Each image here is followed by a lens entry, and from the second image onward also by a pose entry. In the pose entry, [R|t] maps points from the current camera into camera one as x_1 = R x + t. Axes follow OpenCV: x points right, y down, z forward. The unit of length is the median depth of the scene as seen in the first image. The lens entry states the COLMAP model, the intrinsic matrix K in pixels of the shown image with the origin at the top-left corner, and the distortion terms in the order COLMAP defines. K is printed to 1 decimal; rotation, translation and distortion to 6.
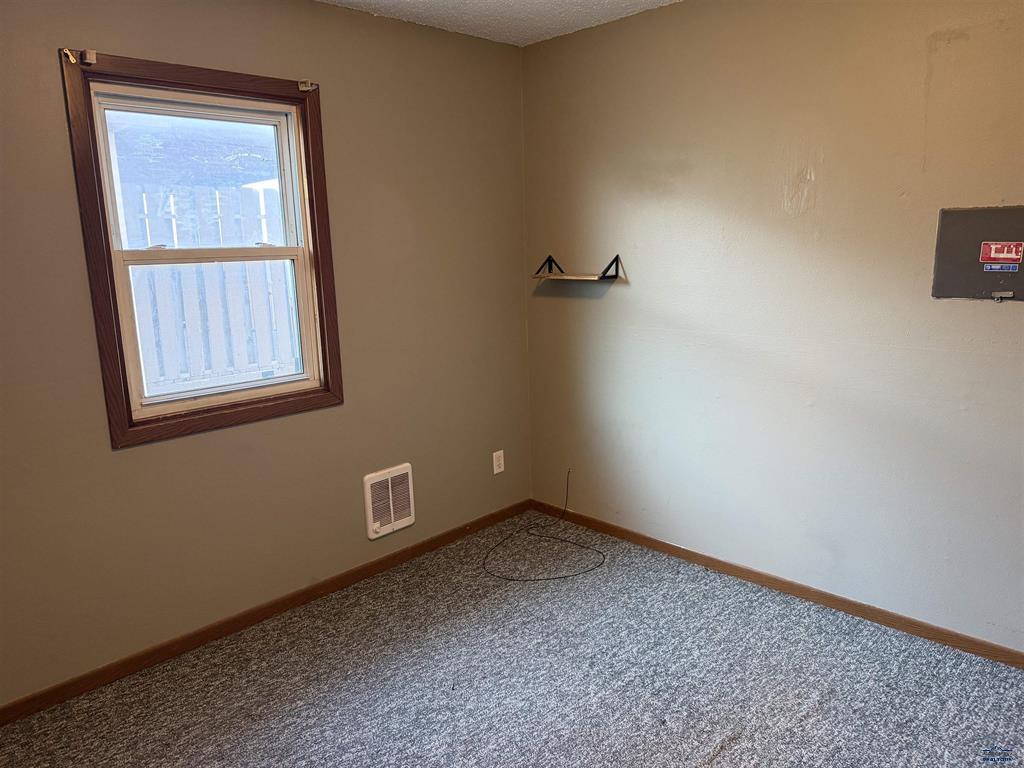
lens RADIAL K [[720.7, 0, 513.3], [0, 720.7, 383.3], [0, 0, 1]] dist [0.072933, -0.097569]
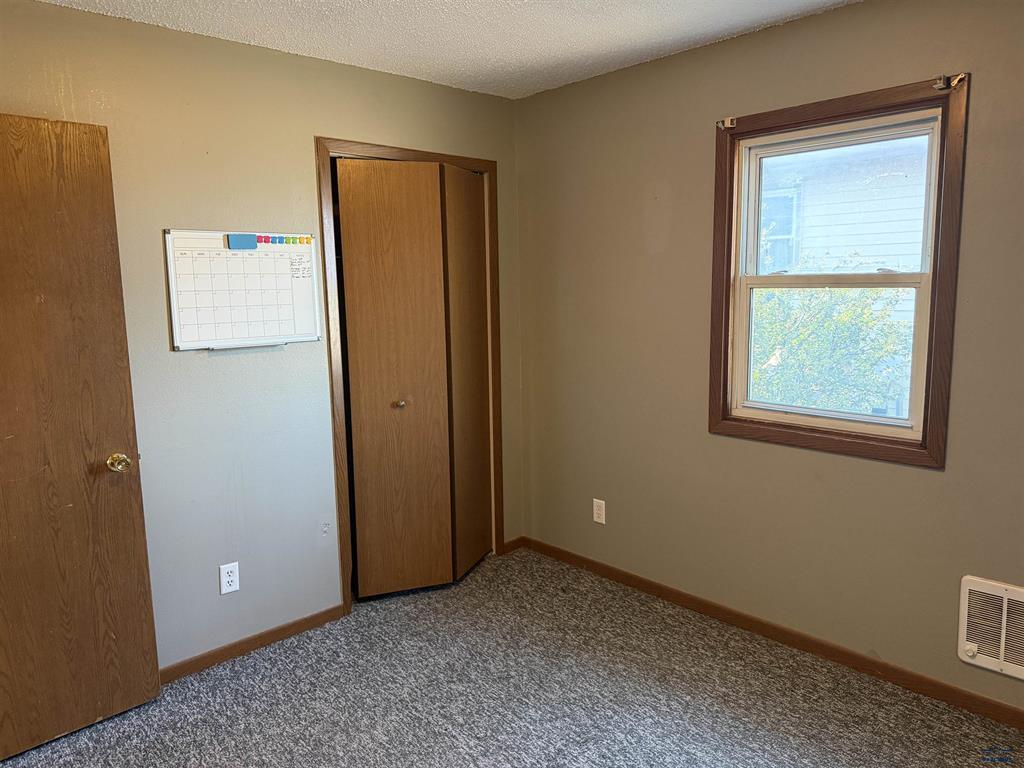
lens RADIAL K [[720.7, 0, 514.4], [0, 720.7, 383.2], [0, 0, 1]] dist [0.072933, -0.097569]
pose [[-0.024197, 0.173669, -0.984507, 0.604855], [-0.171671, 0.969445, 0.175231, -0.137477], [0.984857, 0.173251, 0.006357, 0.575634]]
